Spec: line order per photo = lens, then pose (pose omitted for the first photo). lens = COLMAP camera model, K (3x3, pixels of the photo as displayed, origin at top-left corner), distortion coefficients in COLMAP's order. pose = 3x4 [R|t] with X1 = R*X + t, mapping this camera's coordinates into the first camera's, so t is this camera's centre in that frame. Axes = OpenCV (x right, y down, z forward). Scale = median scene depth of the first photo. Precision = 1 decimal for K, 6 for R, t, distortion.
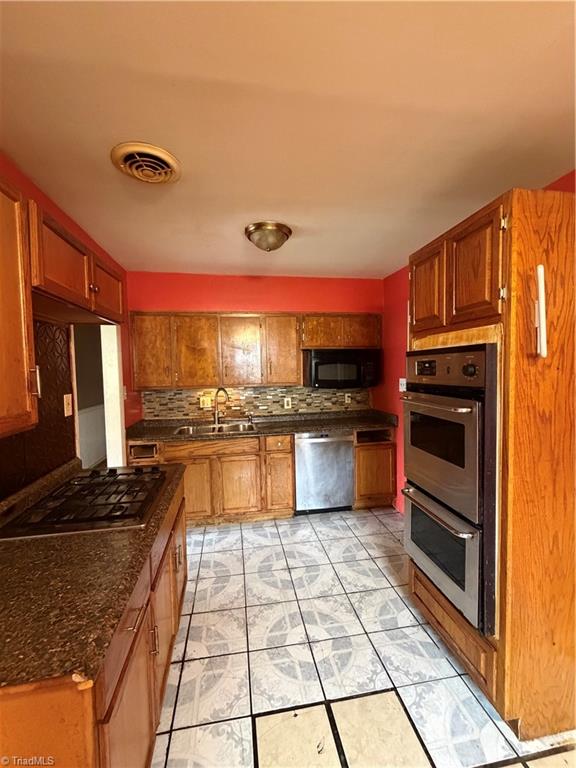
lens RADIAL K [[322.0, 0, 288.6], [0, 322.0, 383.6], [0, 0, 1]] dist [-0.000634, -0.000978]
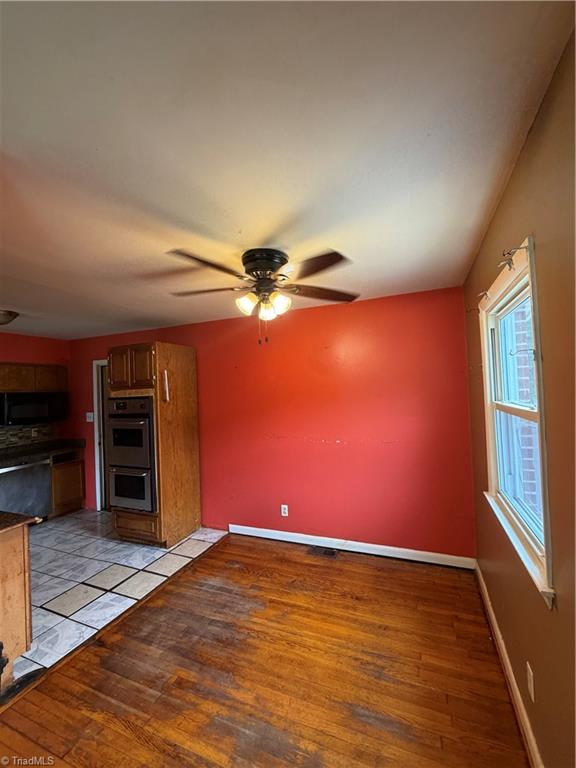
lens RADIAL K [[322.0, 0, 288.7], [0, 322.0, 383.7], [0, 0, 1]] dist [-0.000634, -0.000978]
pose [[0.530812, 0.014221, 0.847370, -0.795991], [0.070166, 0.995689, -0.060664, 0.010343], [-0.844580, 0.091658, 0.527526, -1.069051]]
